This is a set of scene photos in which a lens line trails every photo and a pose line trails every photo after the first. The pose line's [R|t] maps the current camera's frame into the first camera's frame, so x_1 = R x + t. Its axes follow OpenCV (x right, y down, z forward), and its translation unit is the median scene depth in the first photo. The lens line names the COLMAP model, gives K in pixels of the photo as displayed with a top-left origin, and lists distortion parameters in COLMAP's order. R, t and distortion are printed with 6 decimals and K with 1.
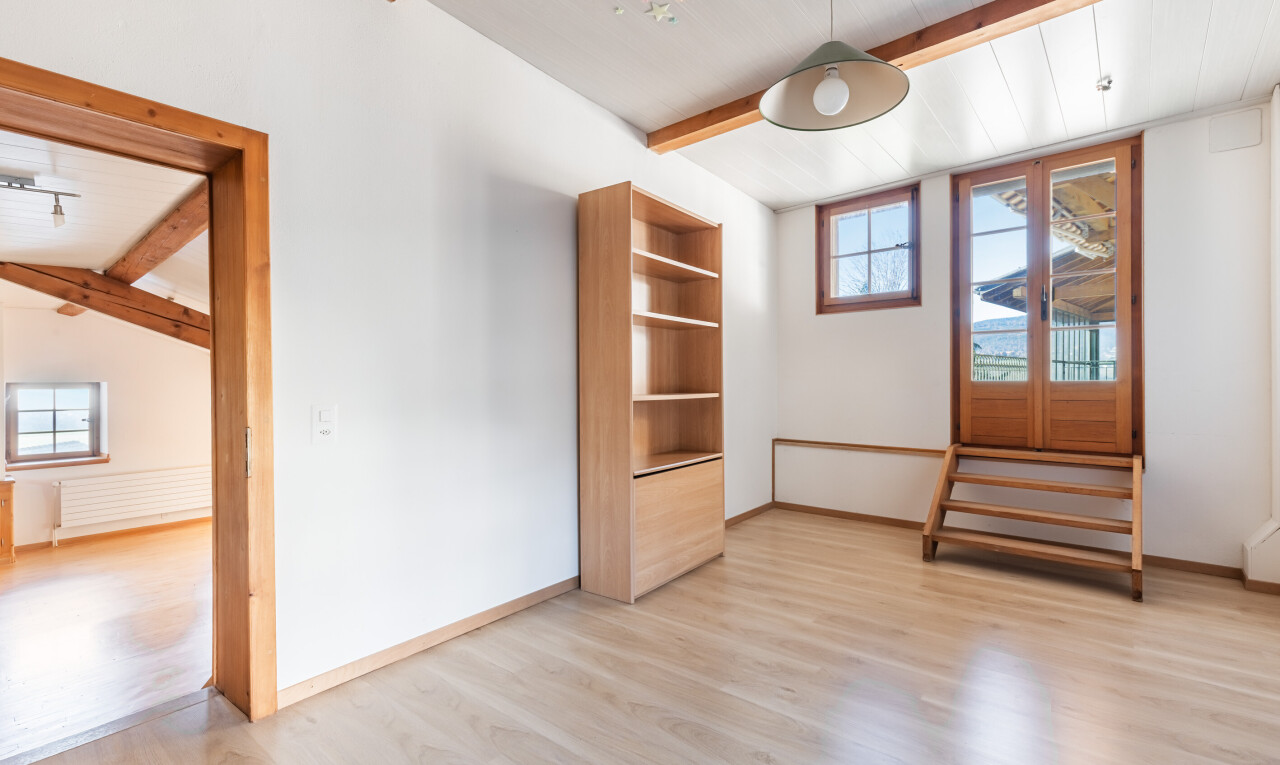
lens RADIAL K [[588.5, 0, 643.0], [0, 588.5, 377.9], [0, 0, 1]] dist [0.000074, 0.000429]
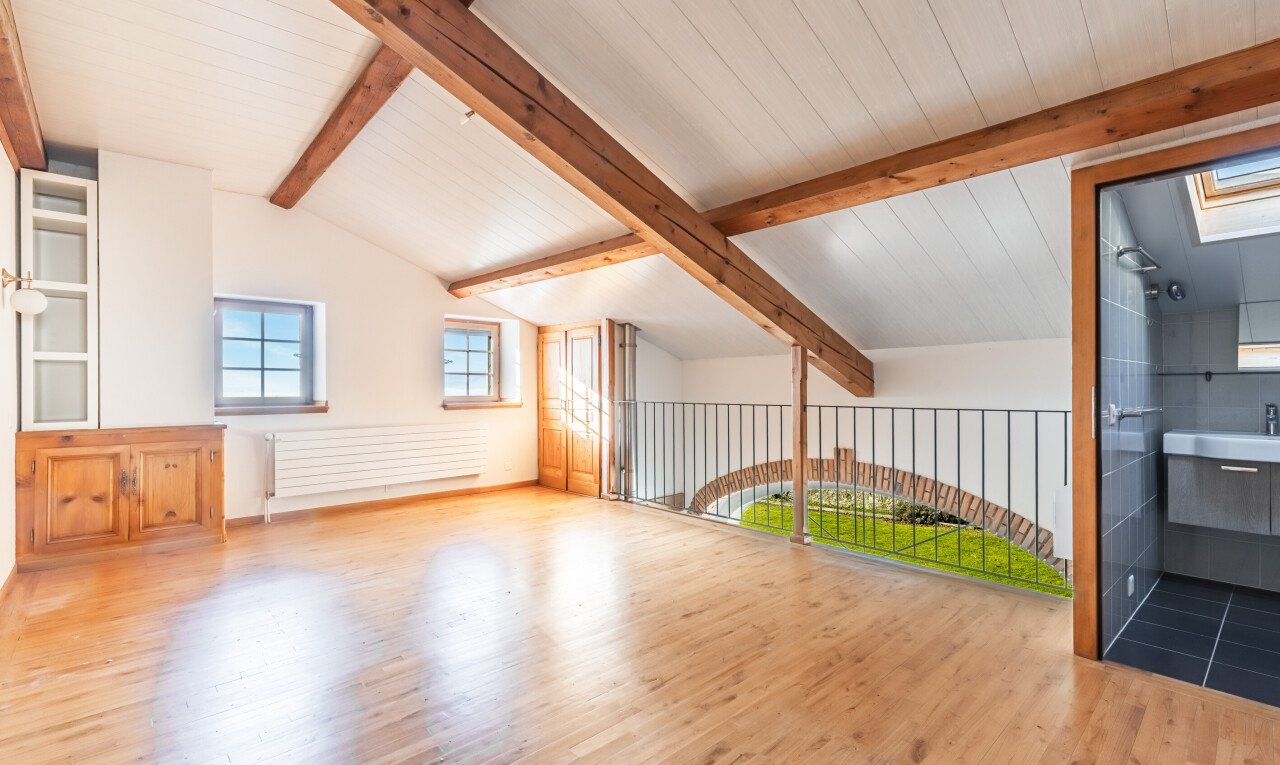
lens RADIAL K [[588.5, 0, 637.3], [0, 588.5, 382.7], [0, 0, 1]] dist [0.000074, 0.000429]
pose [[0.988718, 0.002246, -0.149770, -0.441727], [-0.002453, 0.999996, -0.001200, 0.113759], [0.149767, 0.001554, 0.988720, 0.353114]]
